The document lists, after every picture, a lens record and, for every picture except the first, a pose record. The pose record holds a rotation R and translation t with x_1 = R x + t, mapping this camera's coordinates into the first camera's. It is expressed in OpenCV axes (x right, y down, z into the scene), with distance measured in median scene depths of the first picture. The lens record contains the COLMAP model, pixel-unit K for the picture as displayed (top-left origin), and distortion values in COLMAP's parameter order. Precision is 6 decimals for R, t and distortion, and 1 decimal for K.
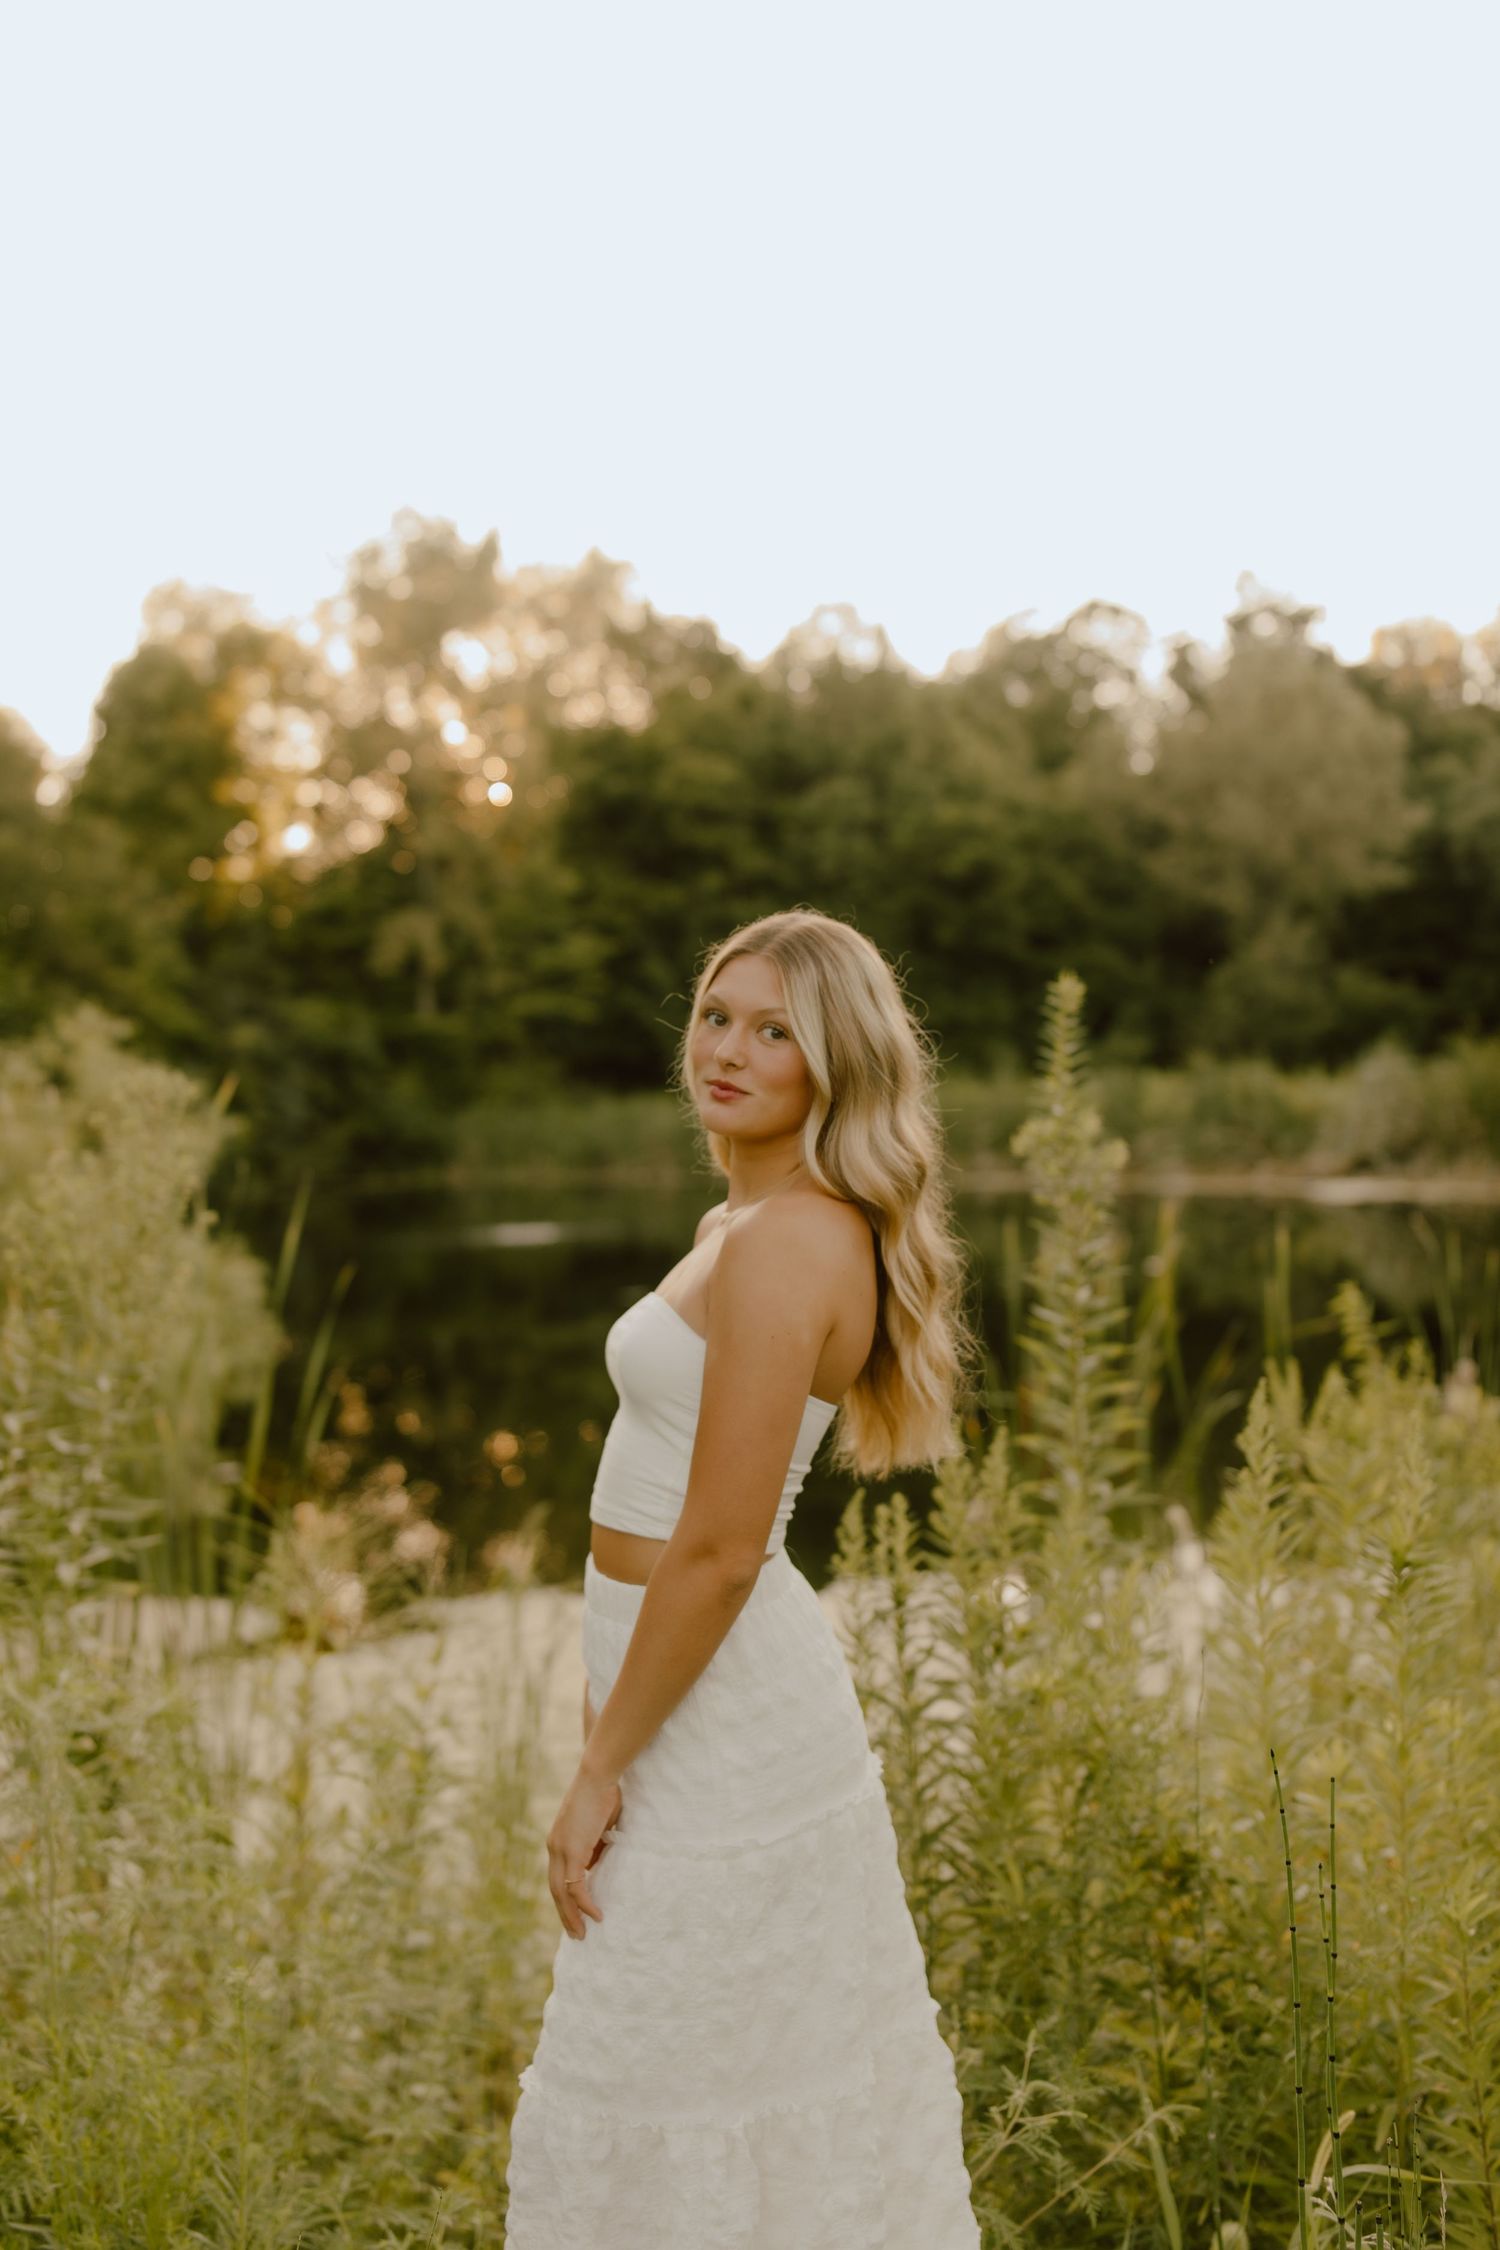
lens RADIAL K [[2142.2, 0, 750.0], [0, 2142.2, 1125.0], [0, 0, 1]] dist [-0.024009, 0.010008]
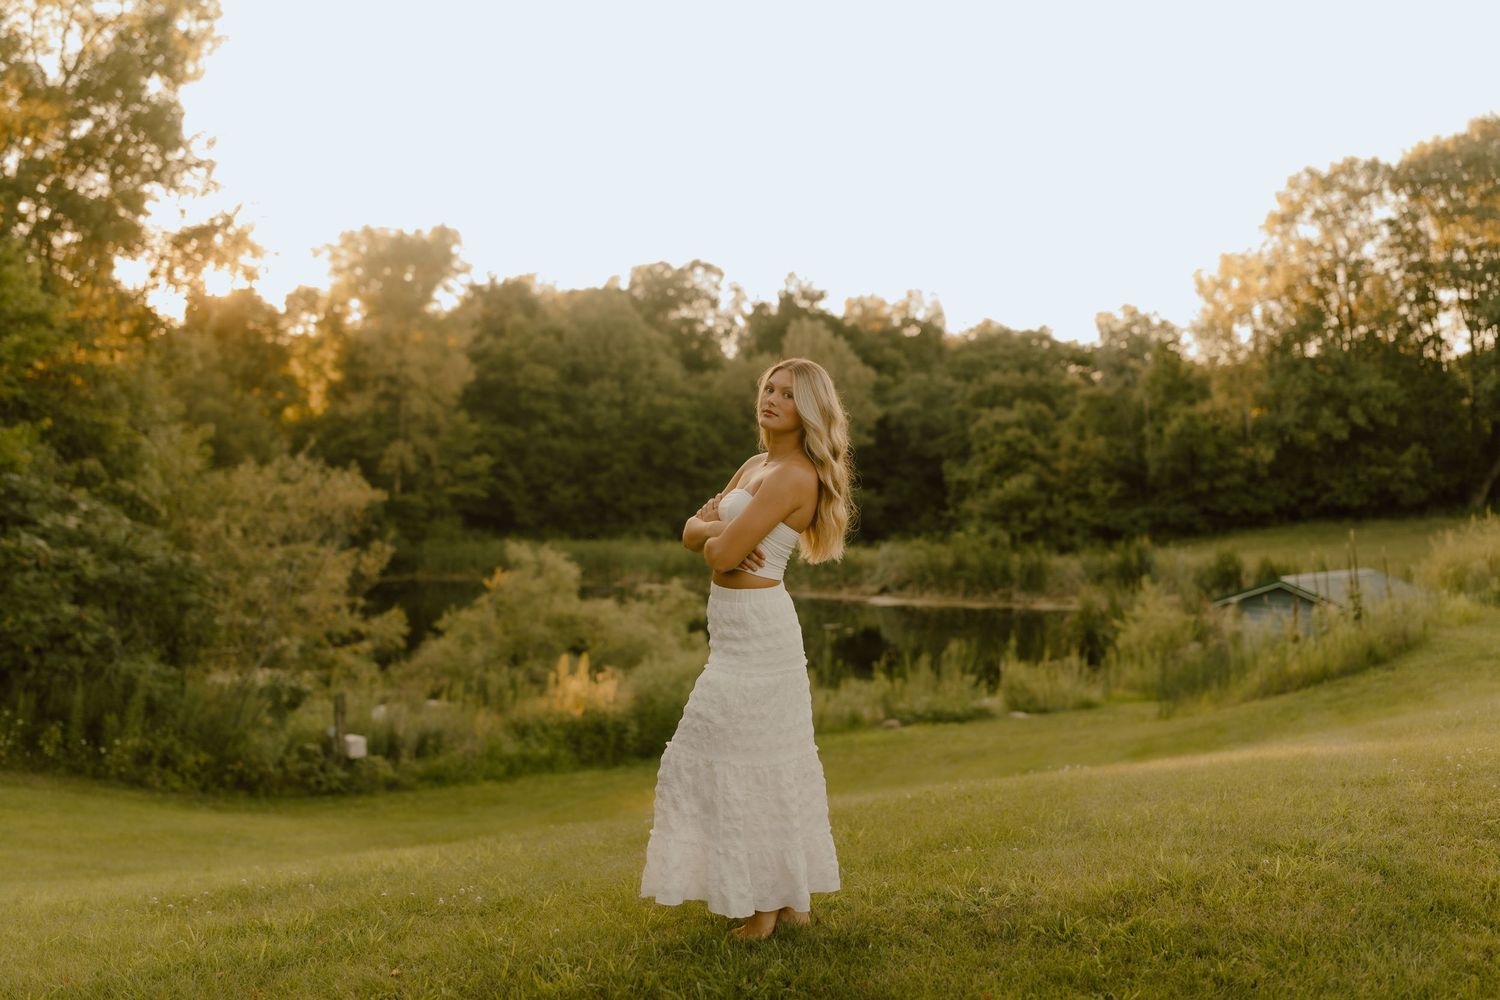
lens RADIAL K [[1428.1, 0, 750.0], [0, 1428.1, 500.0], [0, 0, 1]] dist [-0.024009, 0.010008]
pose [[0.965639, 0.025784, 0.258606, -0.174916], [-0.023903, 0.999660, -0.010412, -0.037875], [-0.258786, 0.003873, 0.965927, -0.340231]]
